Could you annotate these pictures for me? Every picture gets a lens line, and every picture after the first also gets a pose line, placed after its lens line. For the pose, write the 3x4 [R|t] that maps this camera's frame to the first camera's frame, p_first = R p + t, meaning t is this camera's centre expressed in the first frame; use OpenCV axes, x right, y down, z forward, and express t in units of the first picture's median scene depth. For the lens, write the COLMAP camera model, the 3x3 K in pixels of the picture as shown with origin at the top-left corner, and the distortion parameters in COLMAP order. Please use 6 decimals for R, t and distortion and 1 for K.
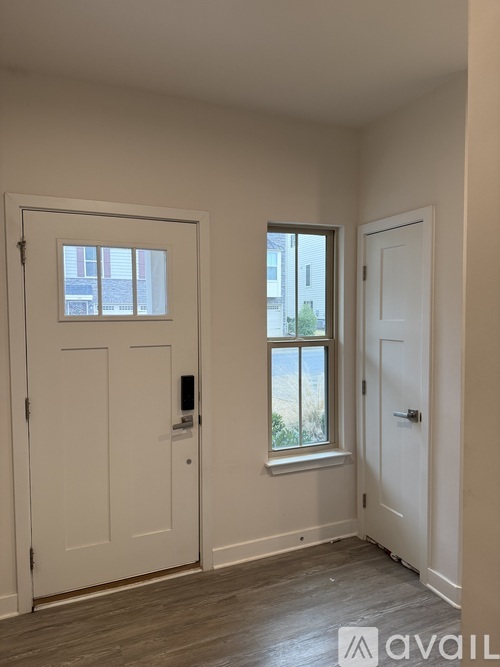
lens RADIAL K [[471.5, 0, 251.1], [0, 471.5, 332.9], [0, 0, 1]] dist [0.002889, -0.000248]
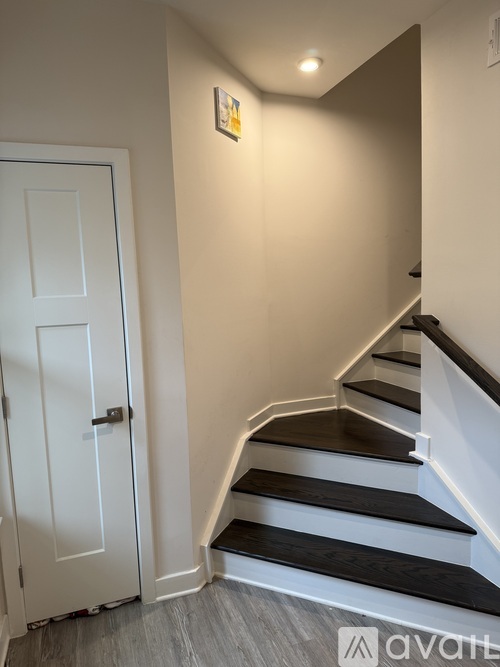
lens RADIAL K [[471.5, 0, 250.8], [0, 471.5, 335.6], [0, 0, 1]] dist [0.002889, -0.000248]
pose [[0.059525, -0.110201, 0.992125, -0.396564], [0.078184, 0.991349, 0.105424, -0.021682], [-0.995160, 0.071292, 0.067626, 0.693385]]
